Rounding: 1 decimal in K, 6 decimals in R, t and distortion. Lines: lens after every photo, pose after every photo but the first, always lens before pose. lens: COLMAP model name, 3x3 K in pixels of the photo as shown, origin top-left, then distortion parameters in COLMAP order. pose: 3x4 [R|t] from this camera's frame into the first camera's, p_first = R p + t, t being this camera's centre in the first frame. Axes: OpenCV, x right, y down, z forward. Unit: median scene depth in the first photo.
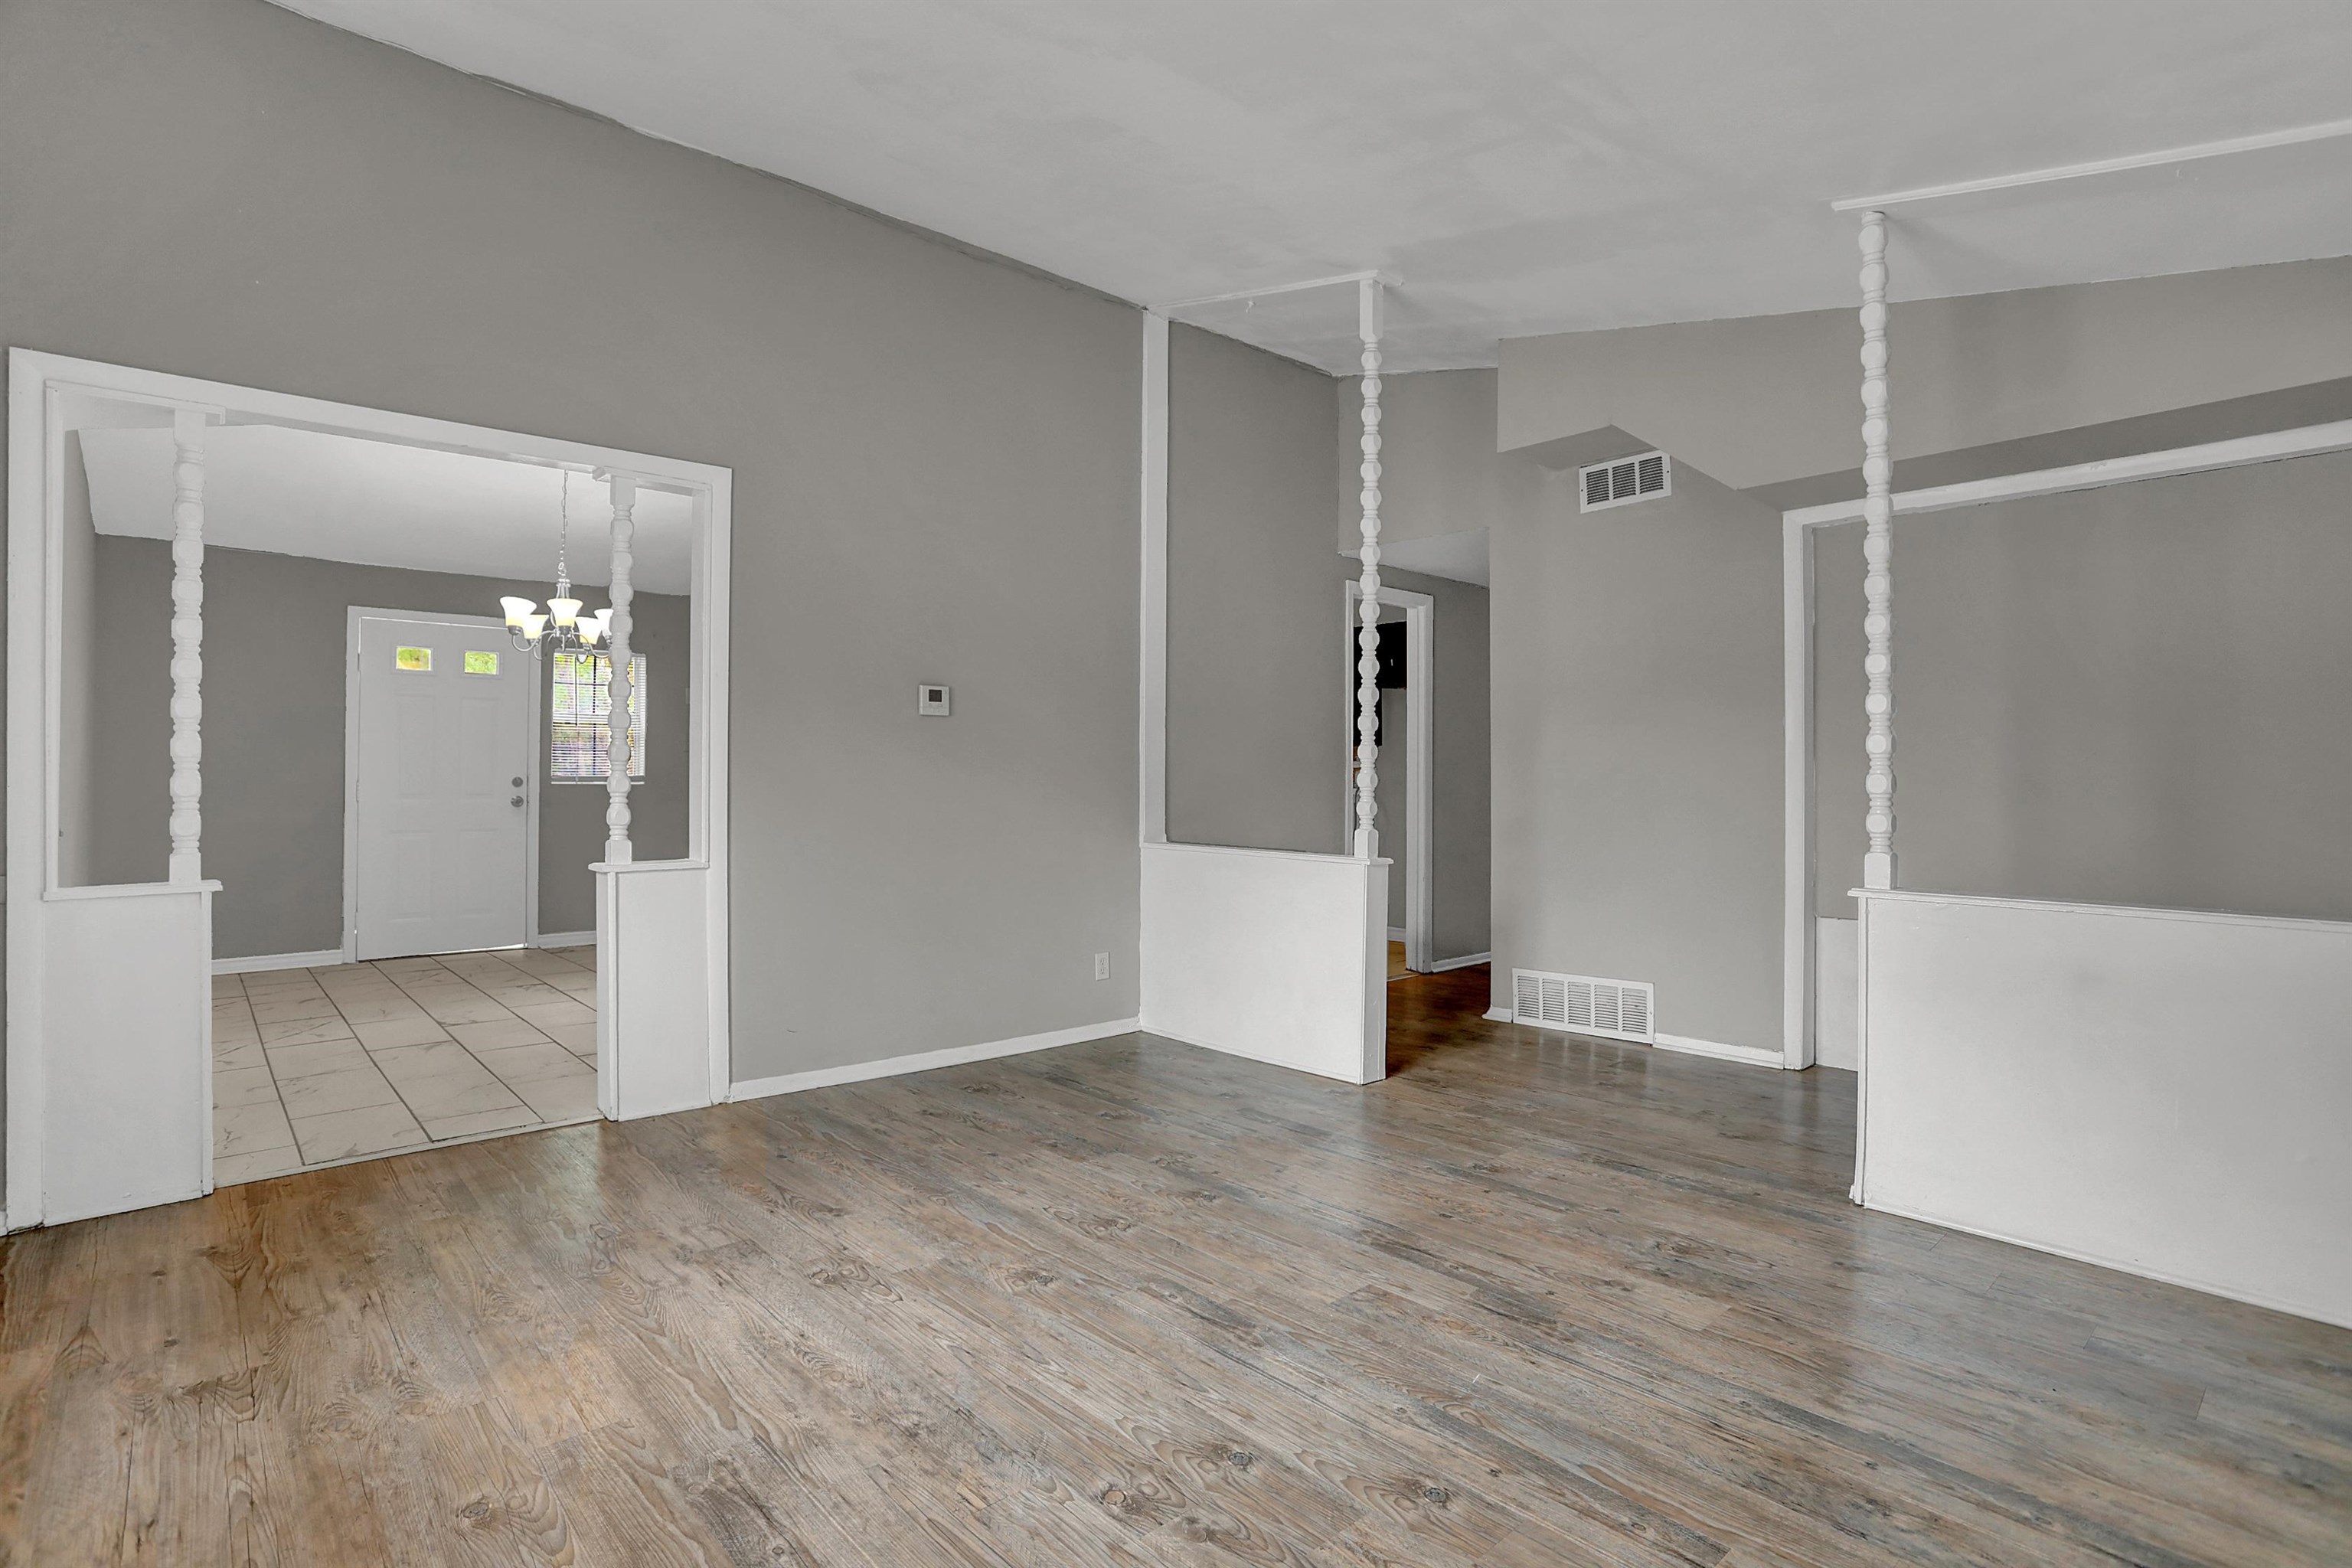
lens RADIAL K [[1169.5, 0, 1178.9], [0, 1169.5, 767.0], [0, 0, 1]] dist [-0.068808, 0.030384]
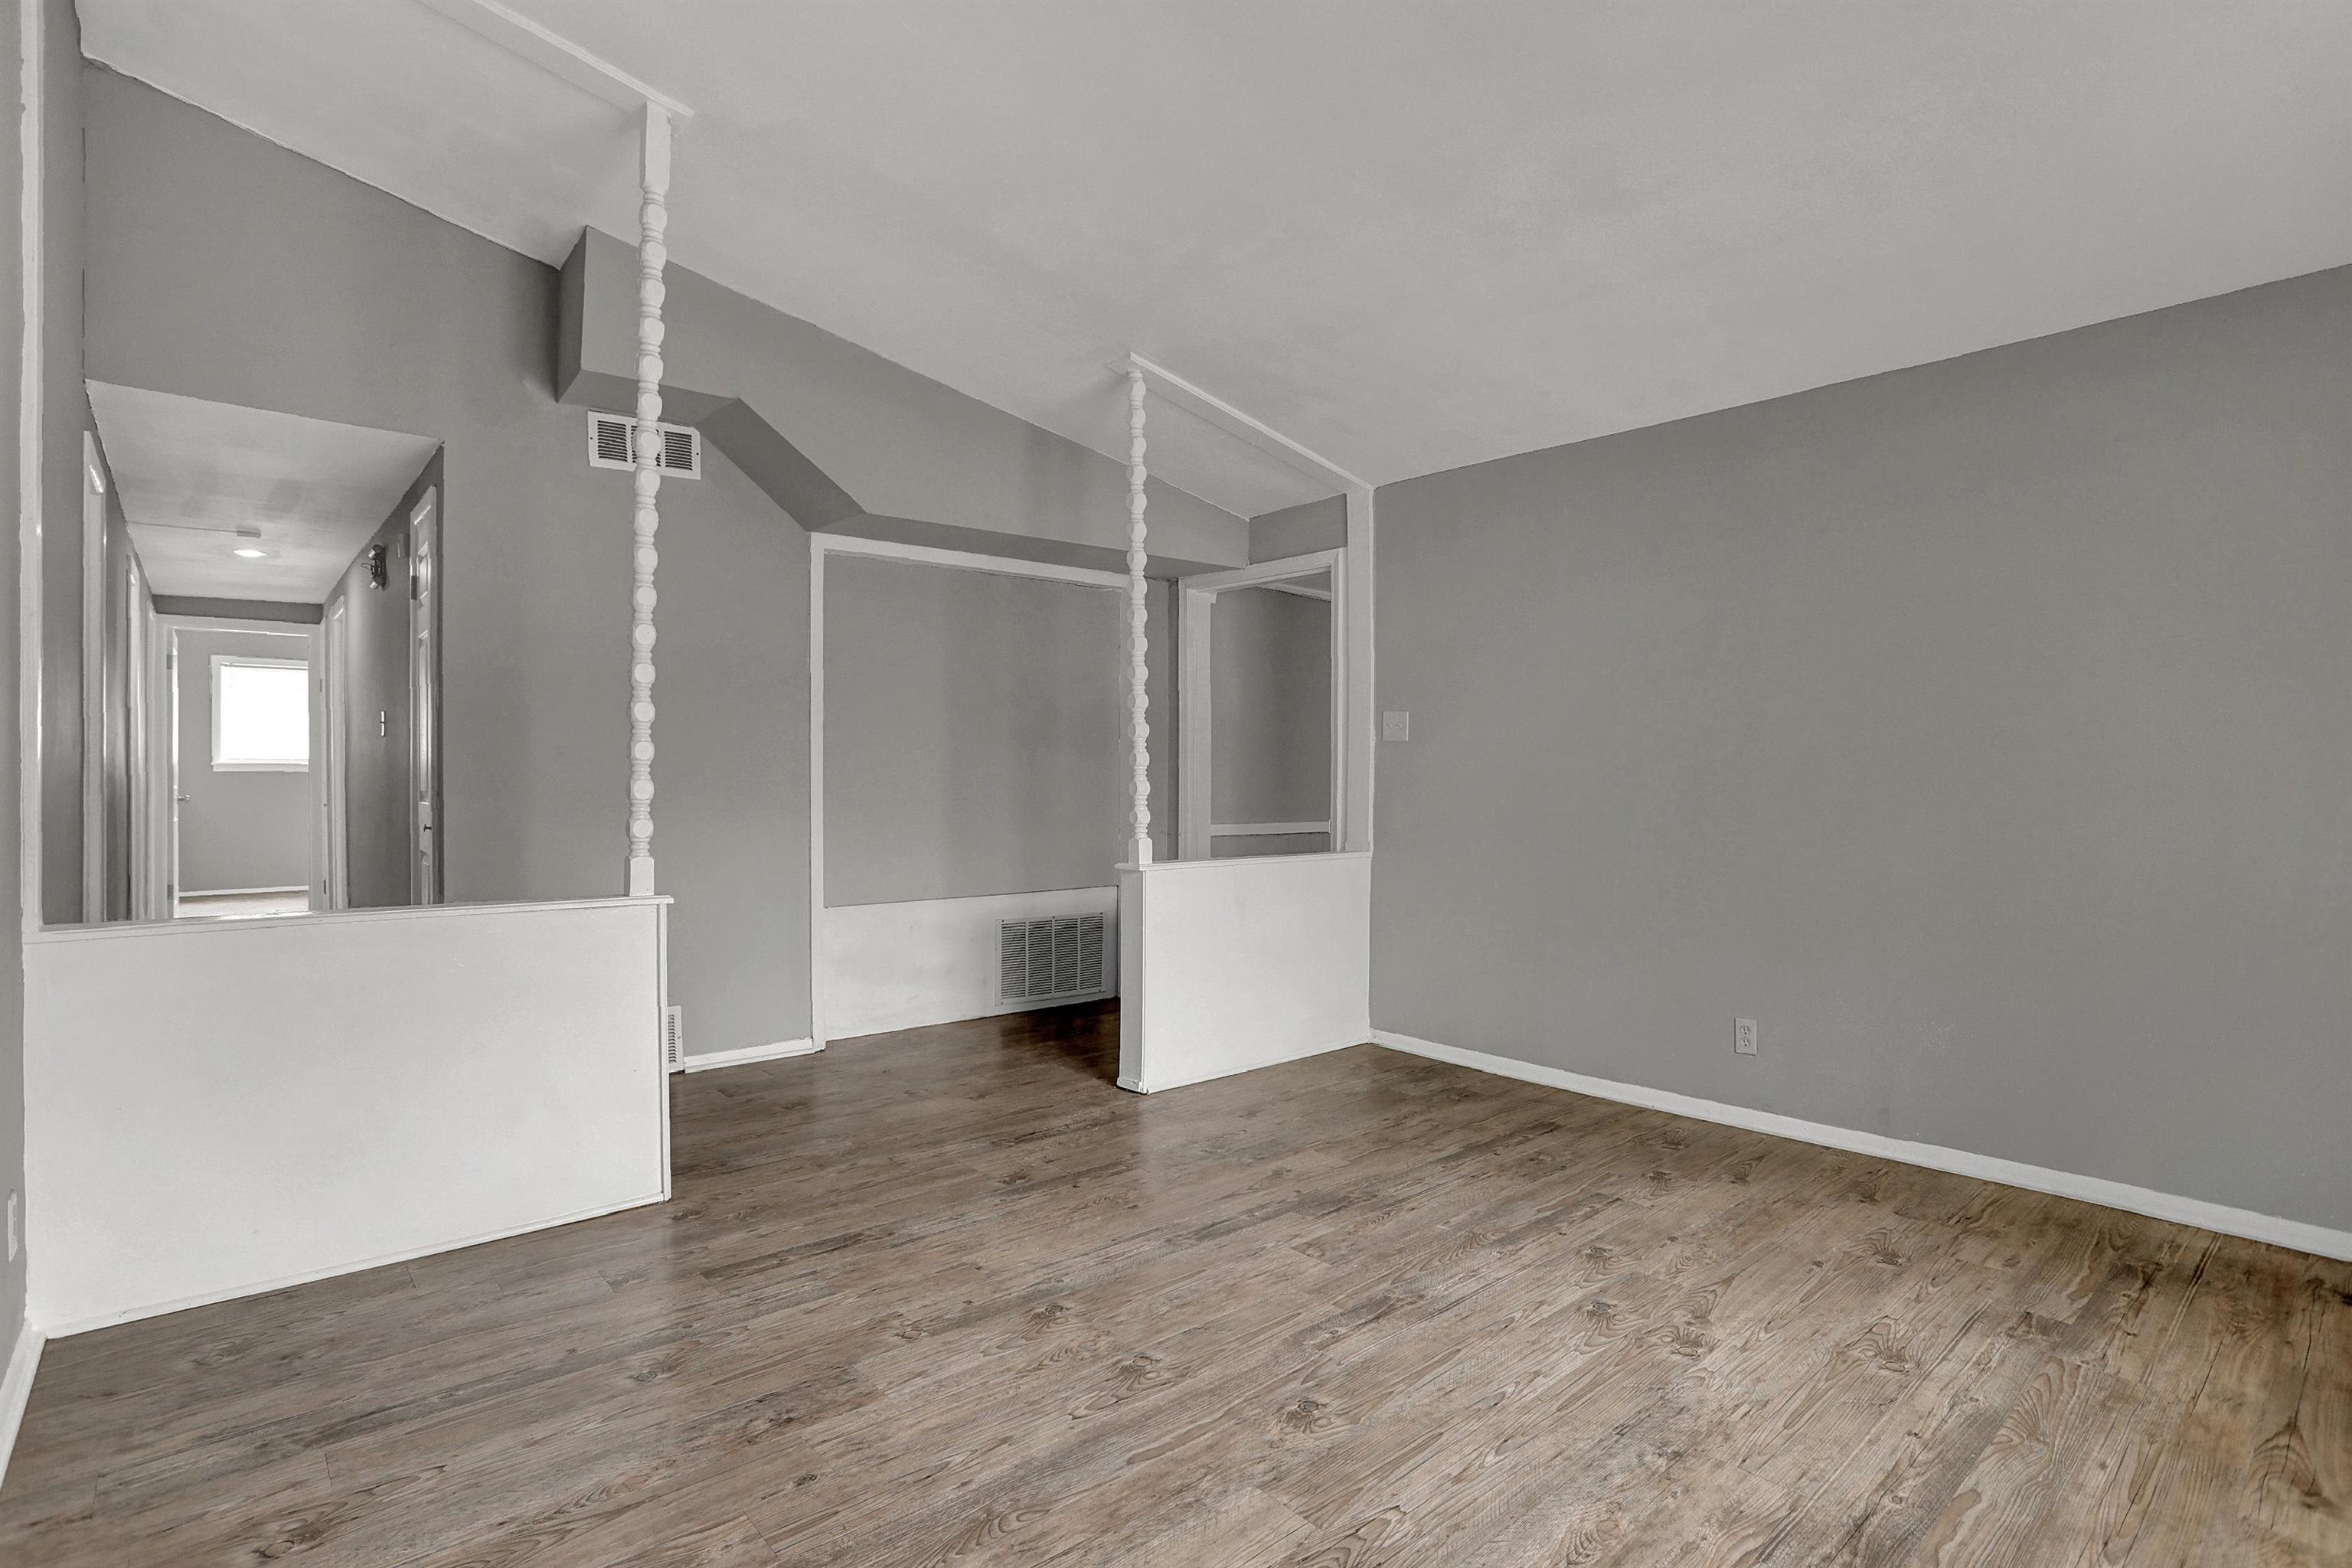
lens RADIAL K [[1159.0, 0, 1182.2], [0, 1159.0, 786.3], [0, 0, 1]] dist [-0.074888, 0.034086]
pose [[-0.001202, -0.008333, 0.999965, -0.933475], [-0.012912, 0.999882, 0.008317, -0.002620], [-0.999916, -0.012901, -0.001309, 1.112393]]
